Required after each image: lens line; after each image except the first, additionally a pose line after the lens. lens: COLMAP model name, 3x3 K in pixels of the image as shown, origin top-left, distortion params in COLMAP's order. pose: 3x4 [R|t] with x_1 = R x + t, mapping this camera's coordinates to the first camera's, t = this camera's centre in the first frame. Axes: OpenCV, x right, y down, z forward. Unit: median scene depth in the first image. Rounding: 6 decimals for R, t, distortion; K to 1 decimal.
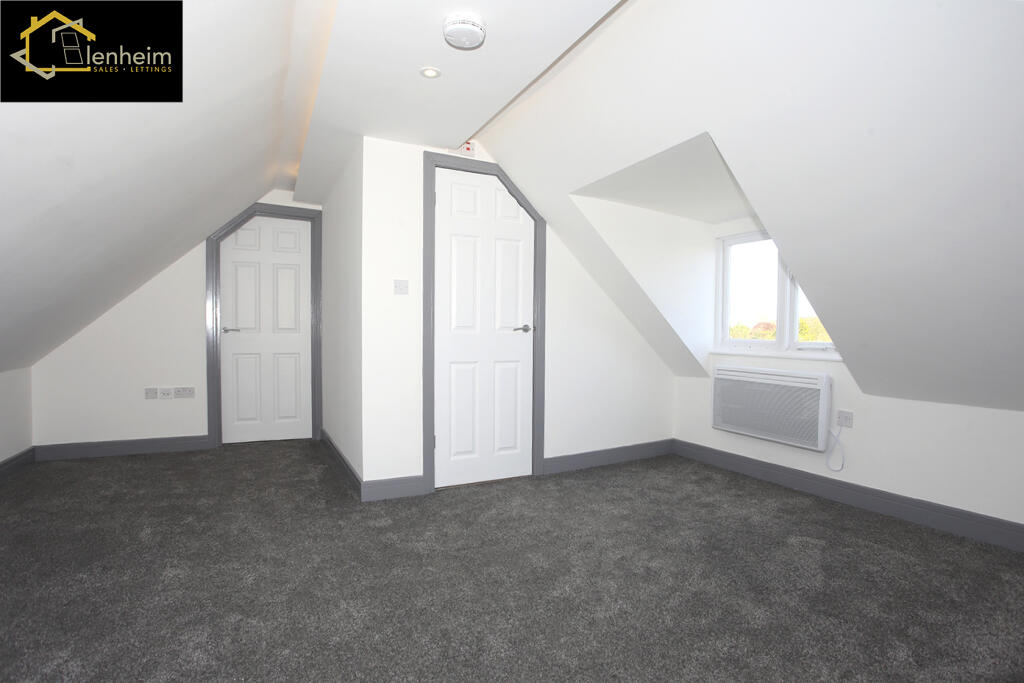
lens RADIAL K [[518.2, 0, 513.6], [0, 518.2, 339.3], [0, 0, 1]] dist [-0.075969, 0.032738]
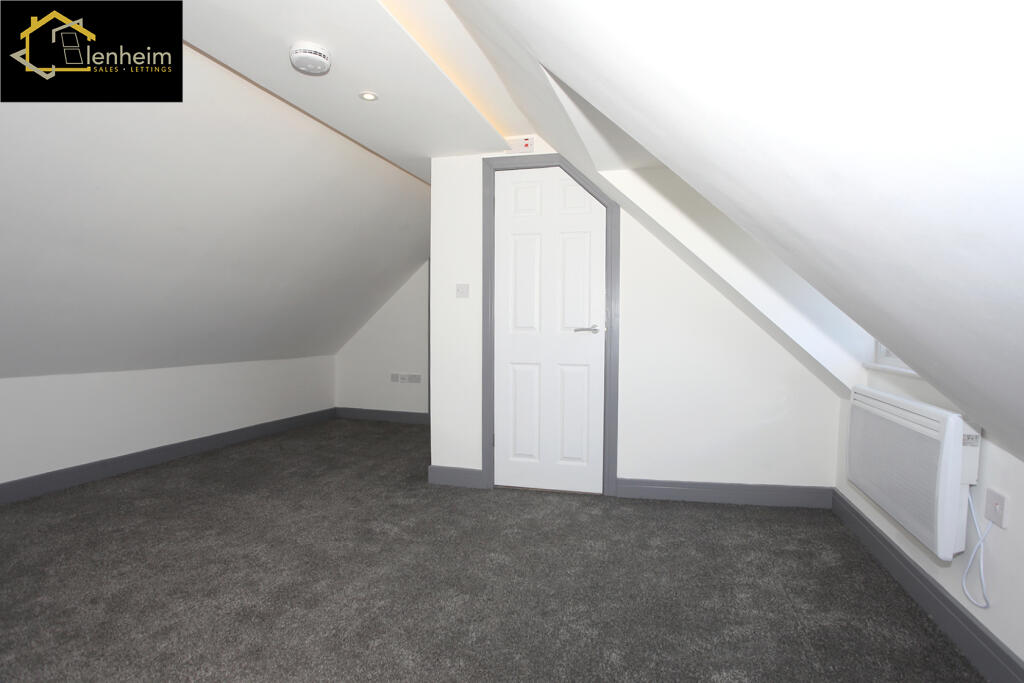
lens RADIAL K [[496.2, 0, 534.0], [0, 496.2, 343.7], [0, 0, 1]] dist [-0.072280, 0.028260]
pose [[0.758133, 0.018064, -0.651850, 0.547452], [-0.015732, 0.999832, 0.009410, -0.002544], [0.651910, 0.003121, 0.758290, 0.306694]]
